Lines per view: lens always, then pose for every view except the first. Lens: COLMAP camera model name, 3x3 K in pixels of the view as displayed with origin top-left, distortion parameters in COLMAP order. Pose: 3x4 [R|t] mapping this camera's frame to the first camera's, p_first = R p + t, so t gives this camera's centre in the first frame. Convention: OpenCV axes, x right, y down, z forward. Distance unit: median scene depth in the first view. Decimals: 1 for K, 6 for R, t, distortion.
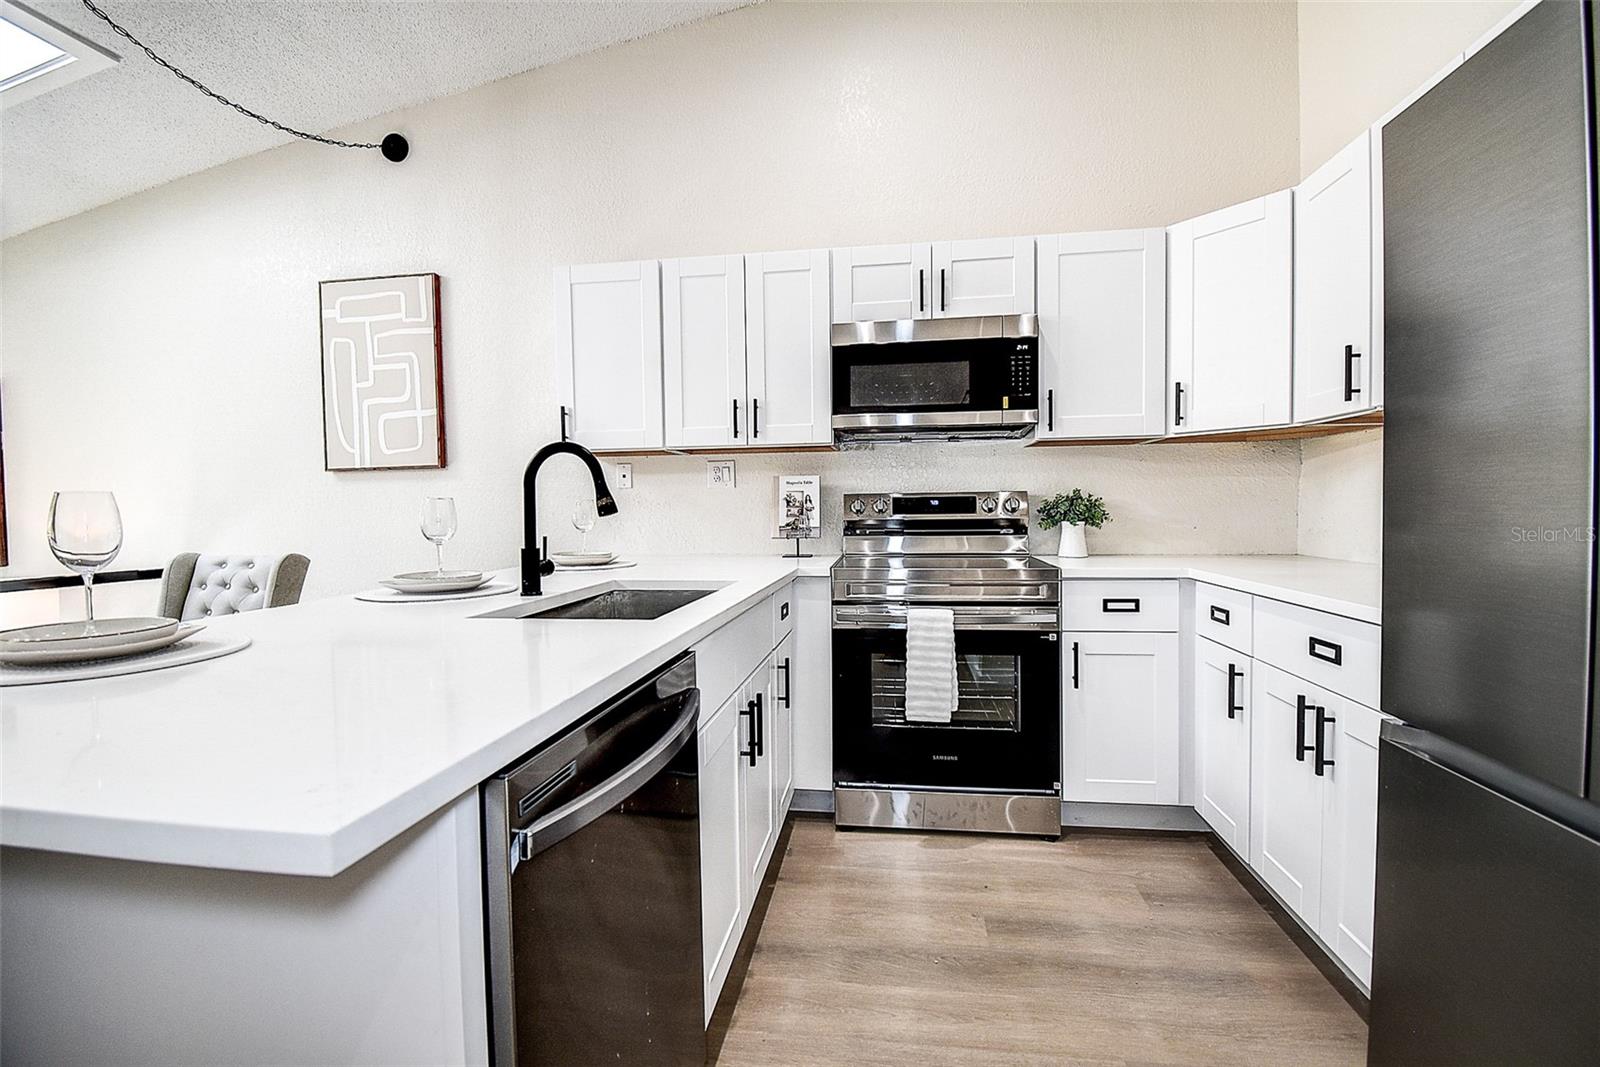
lens RADIAL K [[721.2, 0, 799.9], [0, 721.2, 529.8], [0, 0, 1]] dist [0.022195, -0.028539]
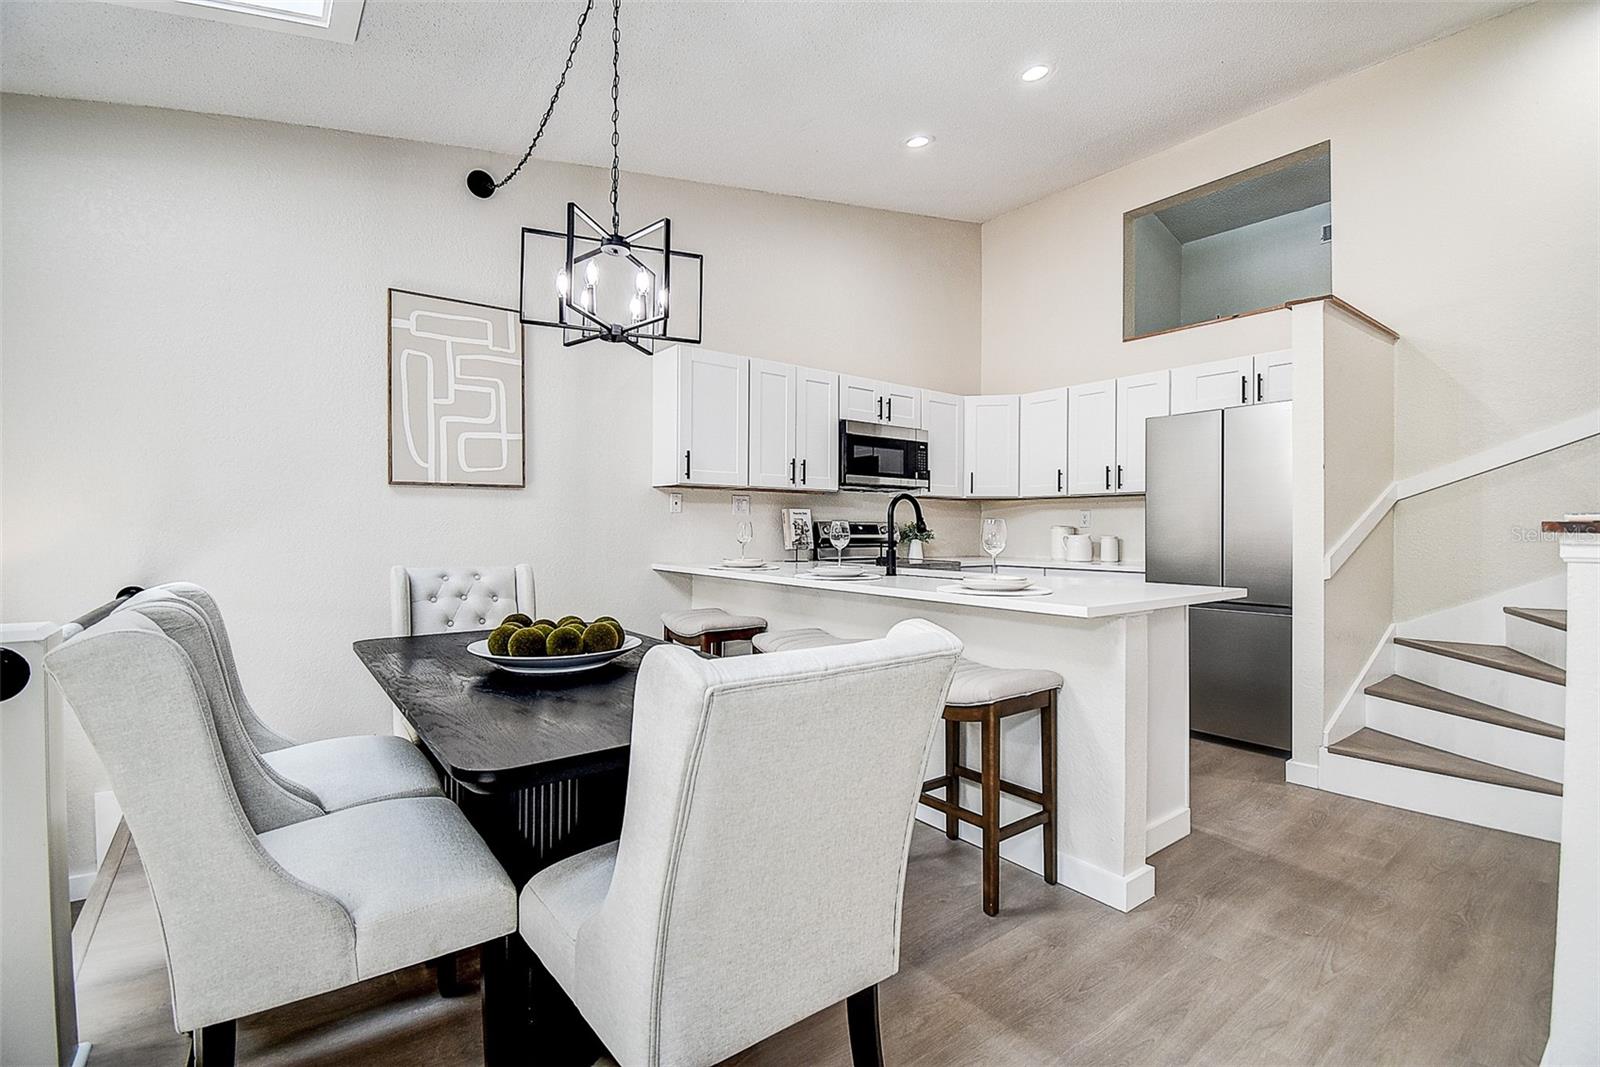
lens RADIAL K [[701.6, 0, 798.4], [0, 701.6, 530.8], [0, 0, 1]] dist [0.019902, -0.026269]
pose [[0.700677, 0.015331, 0.713314, -1.165091], [0.009635, 0.999475, -0.030945, 0.019614], [-0.713414, 0.028556, 0.700161, -0.049676]]
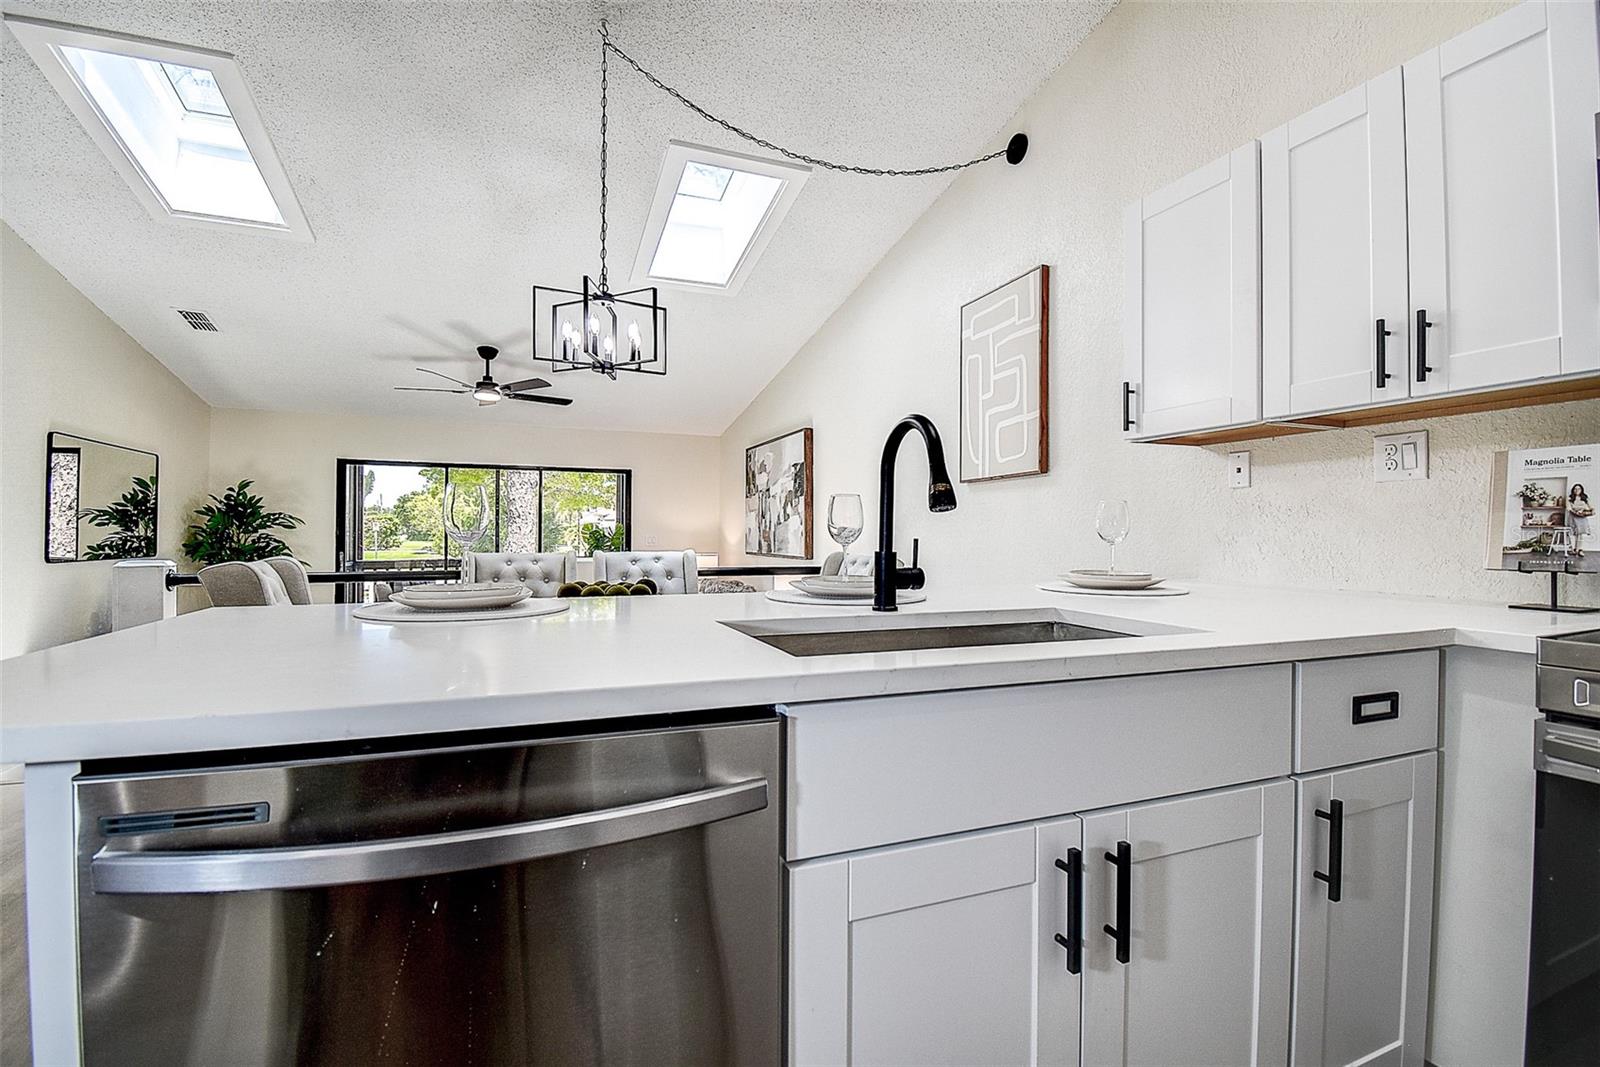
lens RADIAL K [[721.2, 0, 799.9], [0, 721.2, 529.8], [0, 0, 1]] dist [0.022195, -0.028539]
pose [[0.502377, 0.012150, -0.864563, 0.175899], [-0.039887, 0.999162, -0.009135, 0.007975], [0.863728, 0.039074, 0.502441, 0.333066]]
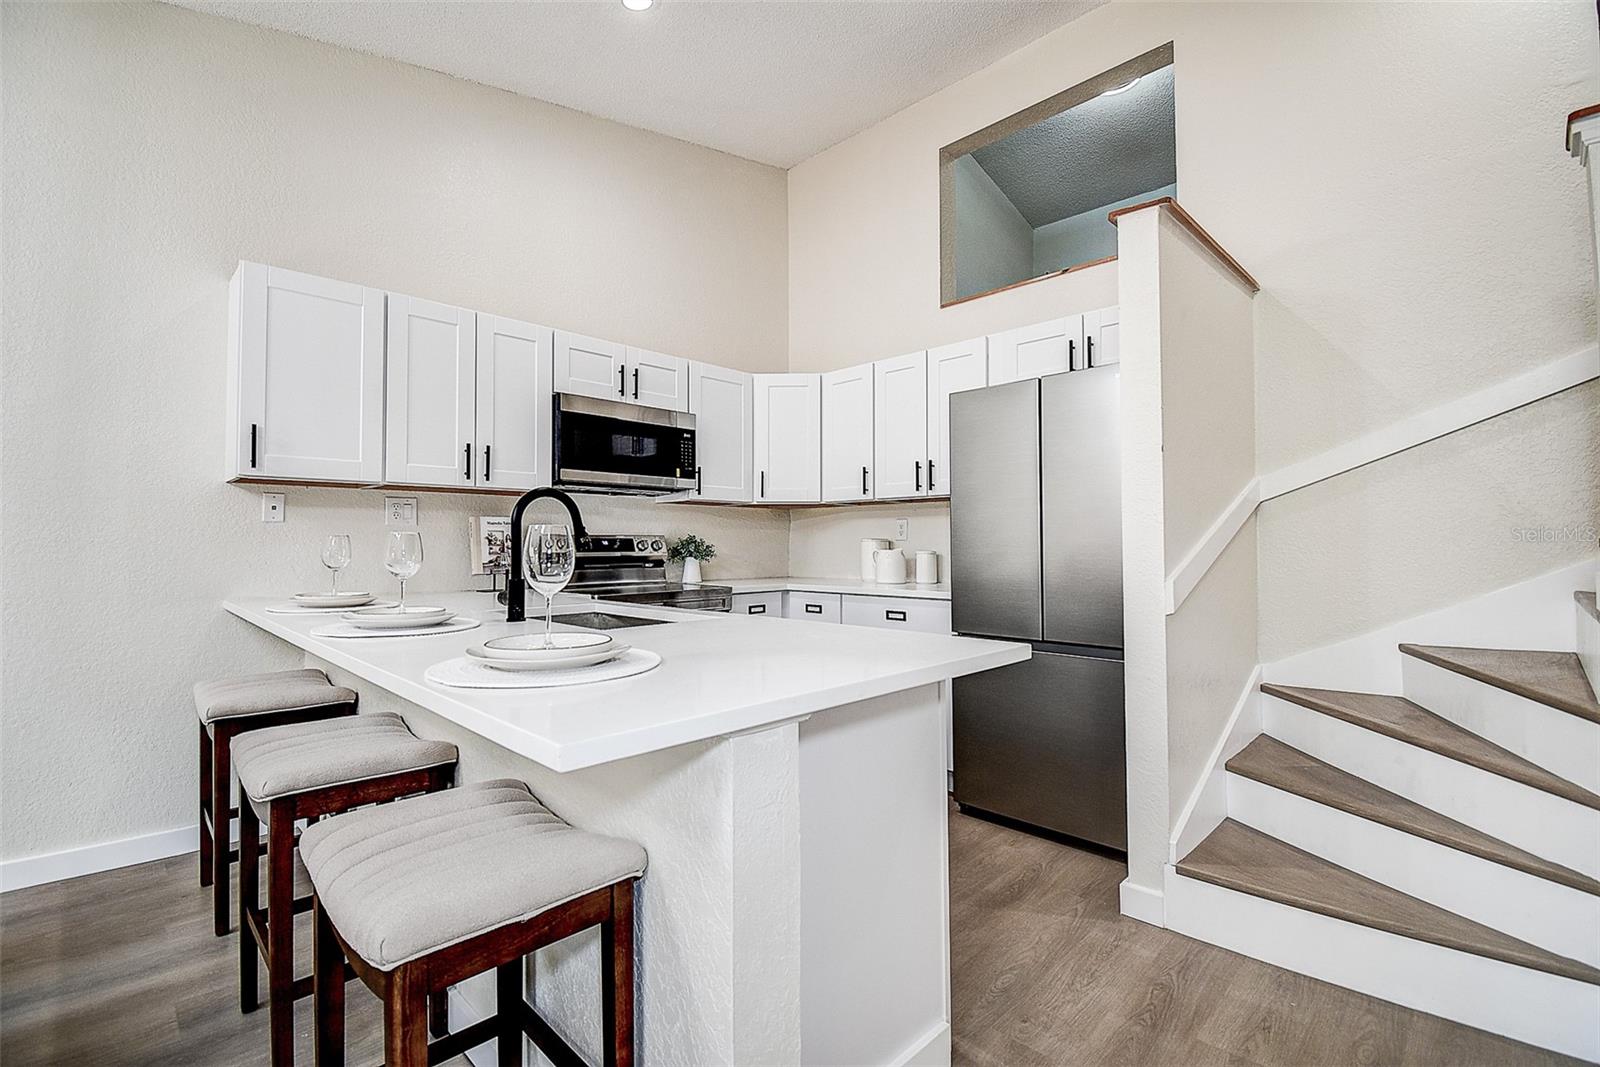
lens RADIAL K [[701.6, 0, 798.4], [0, 701.6, 530.8], [0, 0, 1]] dist [0.019902, -0.026269]
pose [[0.599899, 0.027331, 0.799609, -0.633199], [0.021251, 0.998519, -0.050074, 0.010129], [-0.799794, 0.047032, 0.598430, -0.002665]]
